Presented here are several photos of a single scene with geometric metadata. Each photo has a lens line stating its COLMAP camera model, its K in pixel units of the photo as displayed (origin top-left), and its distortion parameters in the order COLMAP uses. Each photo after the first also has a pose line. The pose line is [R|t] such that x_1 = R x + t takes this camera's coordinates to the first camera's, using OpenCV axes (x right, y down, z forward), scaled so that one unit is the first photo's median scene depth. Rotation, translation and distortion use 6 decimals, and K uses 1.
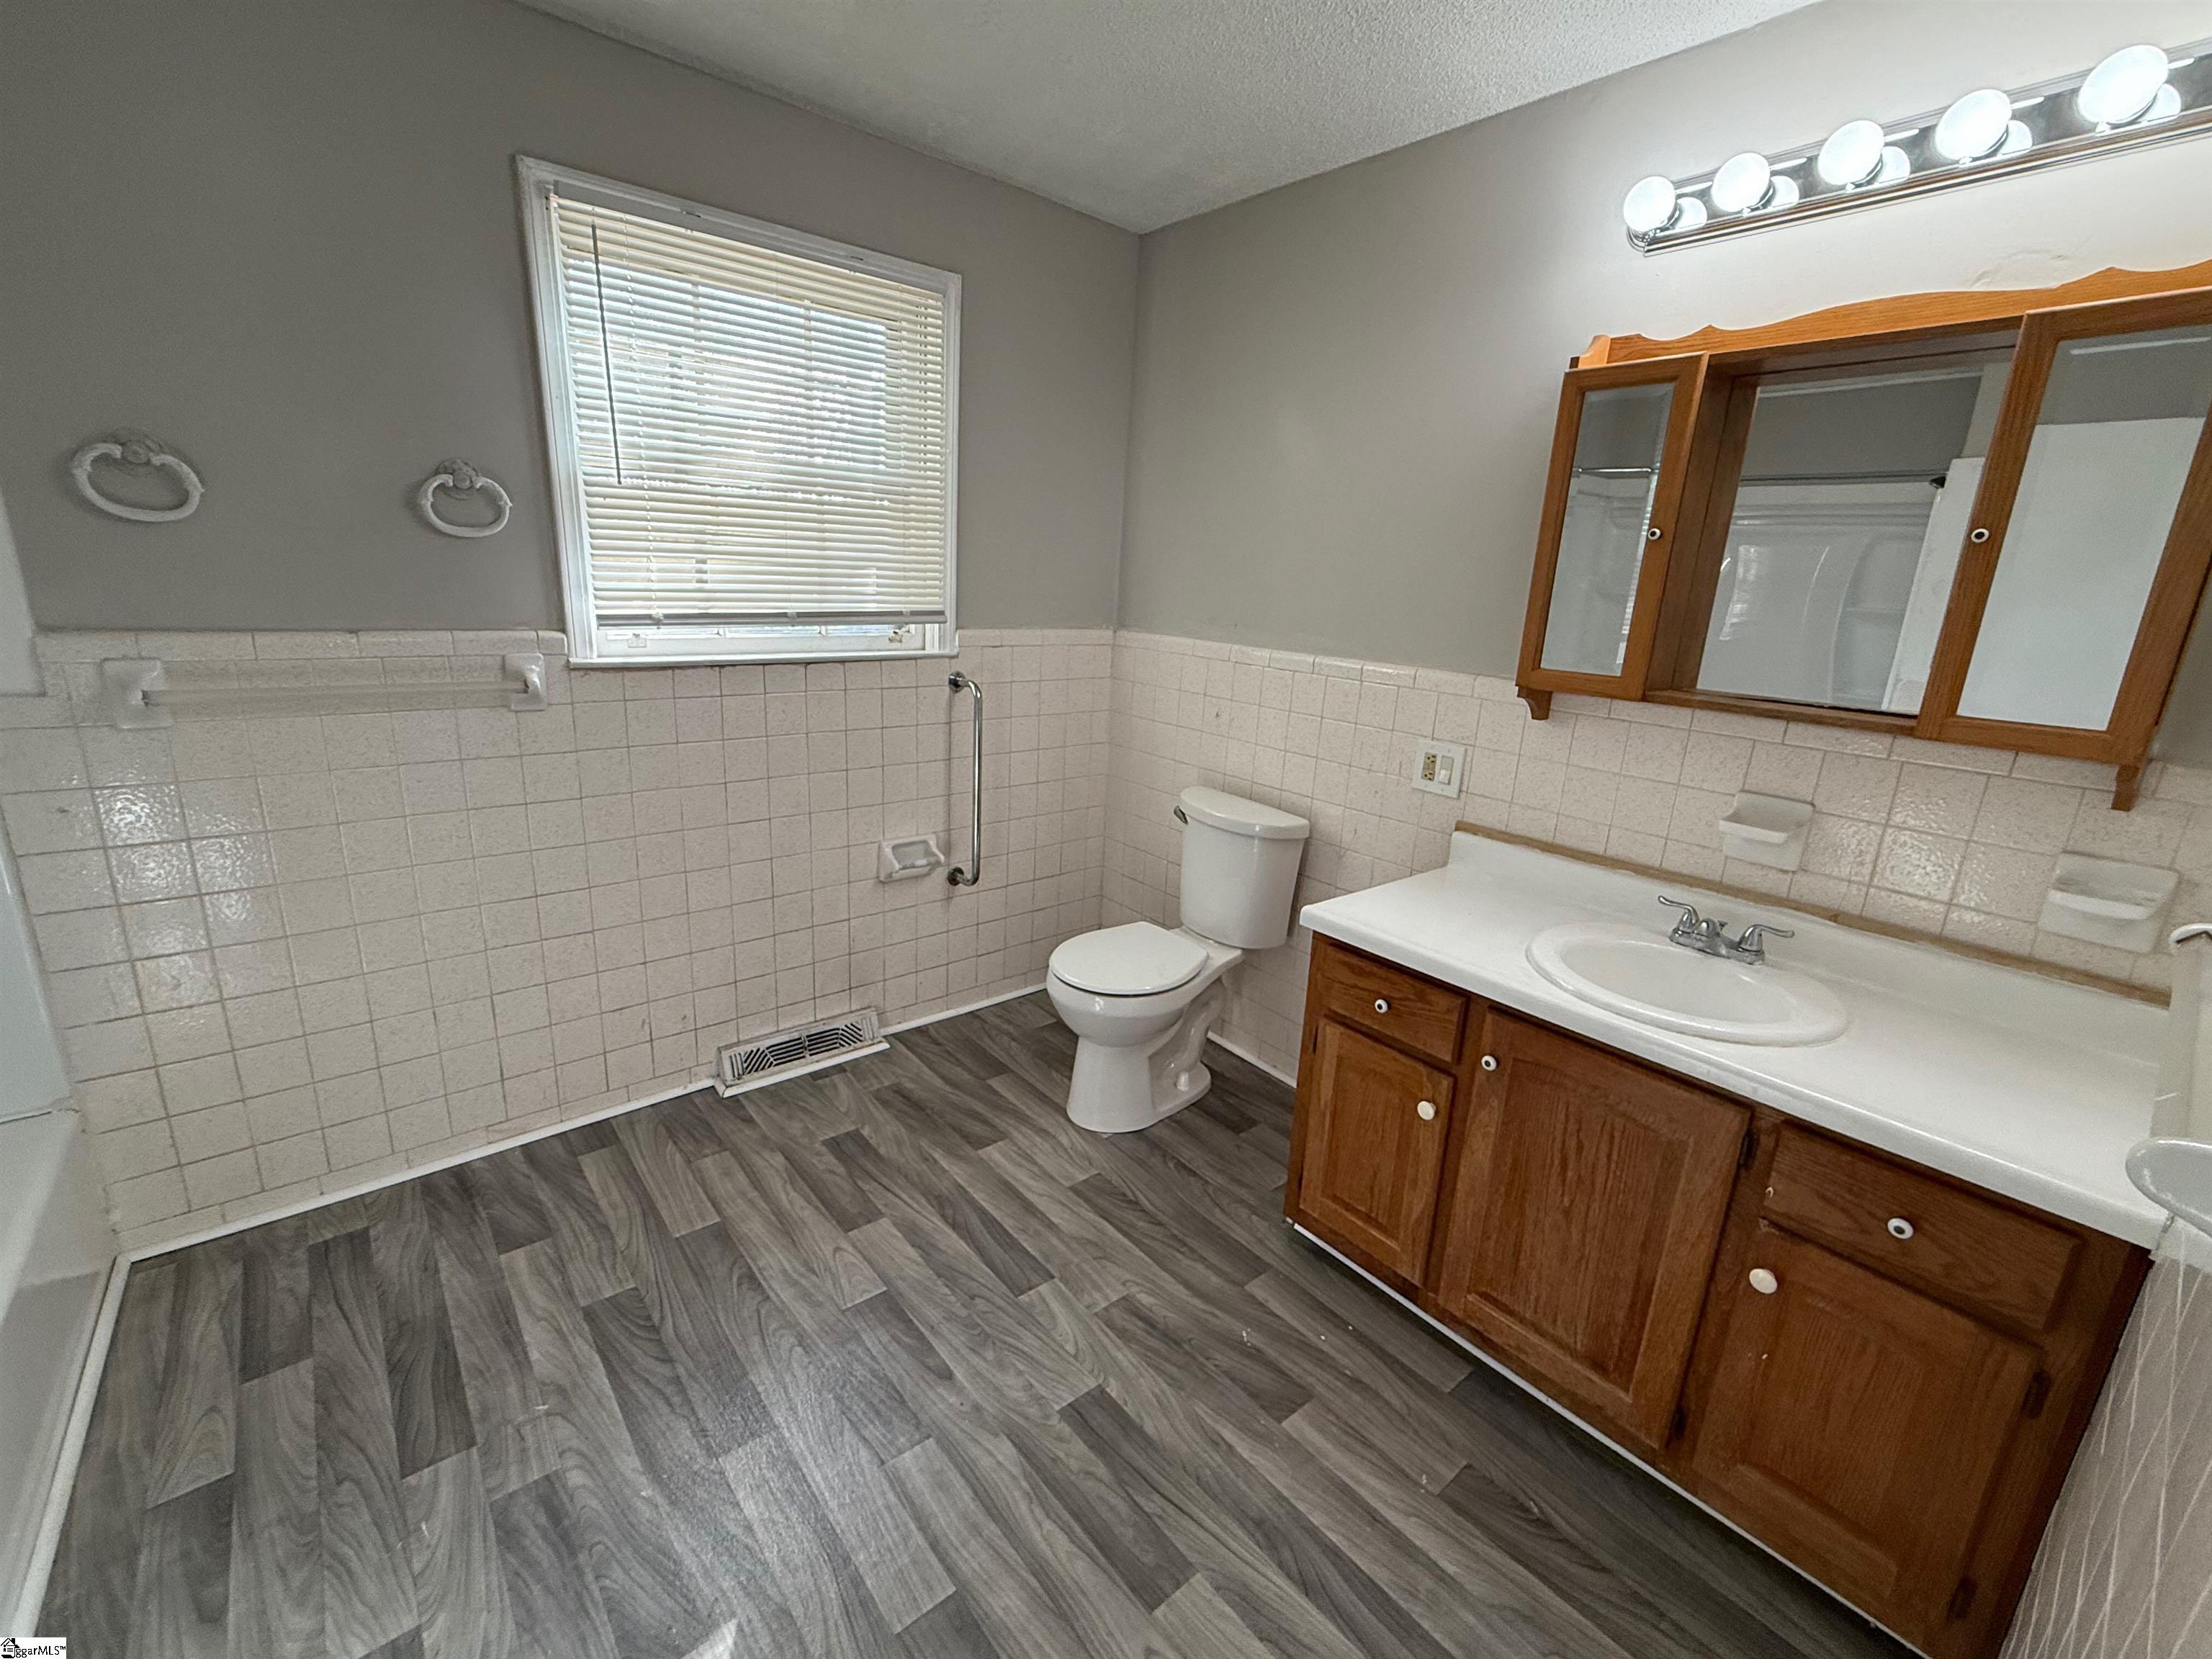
lens RADIAL K [[941.1, 0, 1109.2], [0, 941.1, 826.1], [0, 0, 1]] dist [-0.000920, -0.000208]
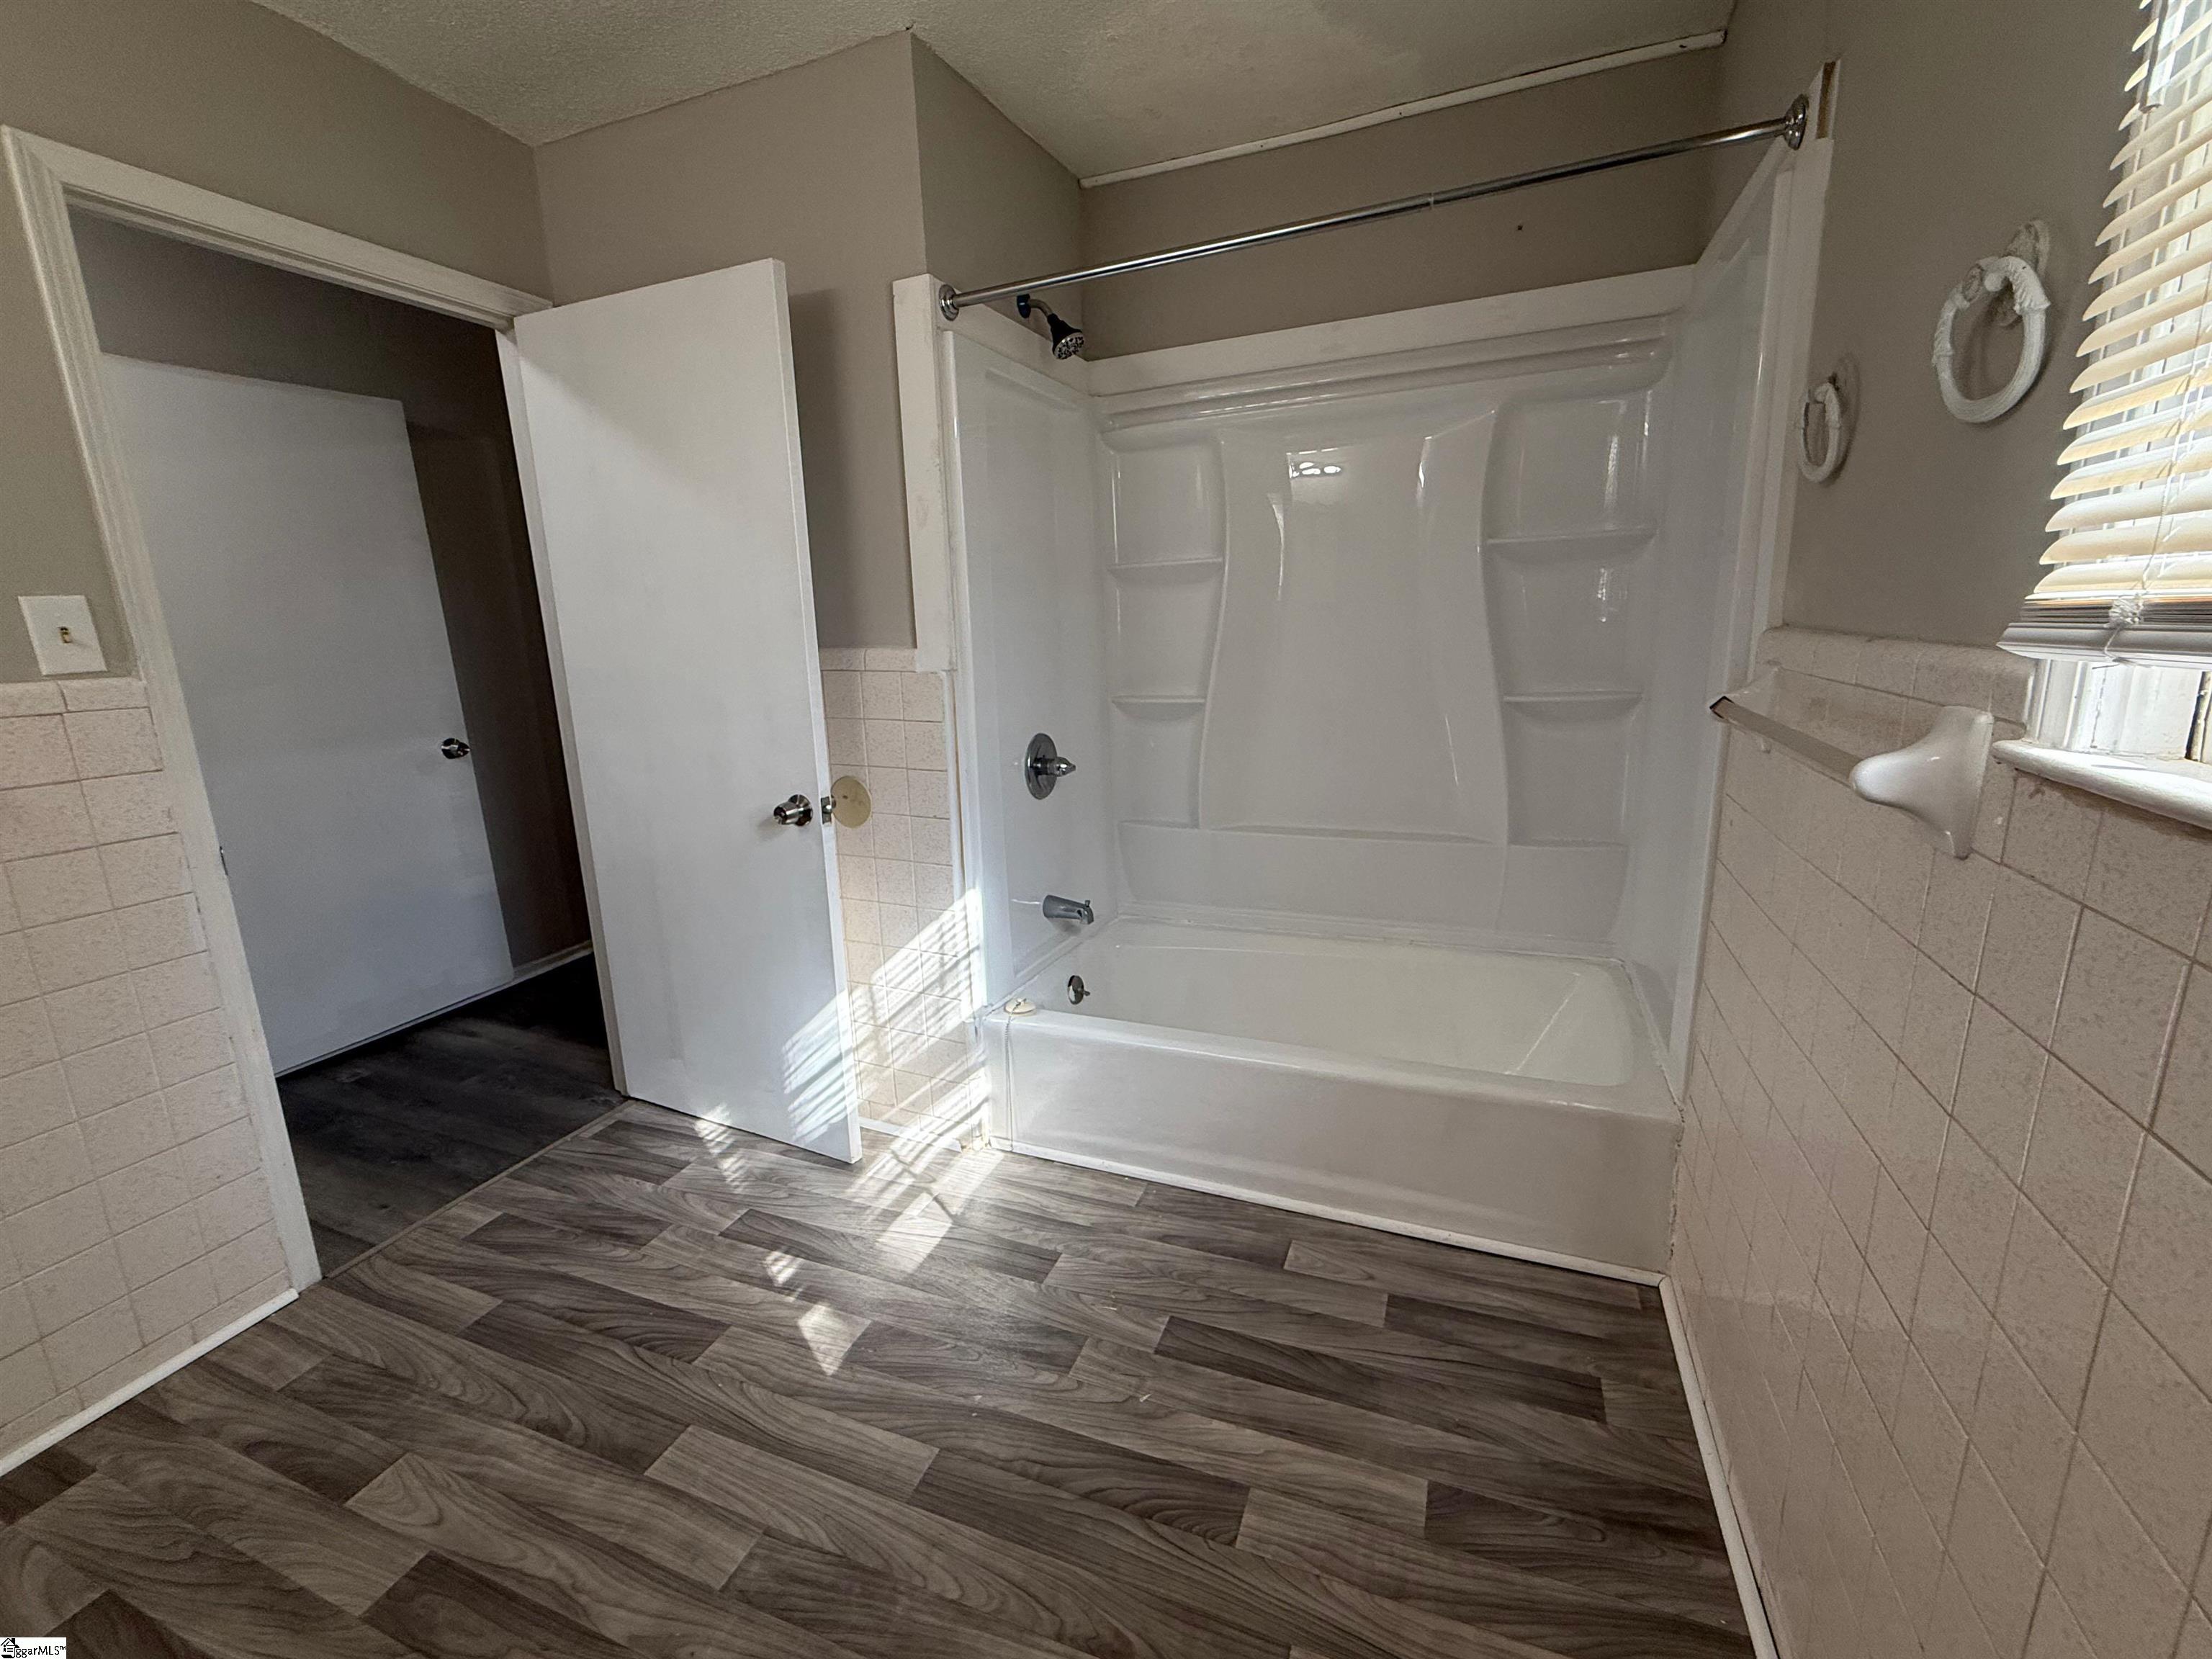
lens RADIAL K [[941.1, 0, 1104.8], [0, 941.1, 826.2], [0, 0, 1]] dist [-0.000920, -0.000208]
pose [[-0.878635, 0.088455, -0.469229, -0.162395], [-0.135030, 0.896552, 0.421855, -0.337196], [0.458004, 0.434016, -0.775798, 1.532200]]
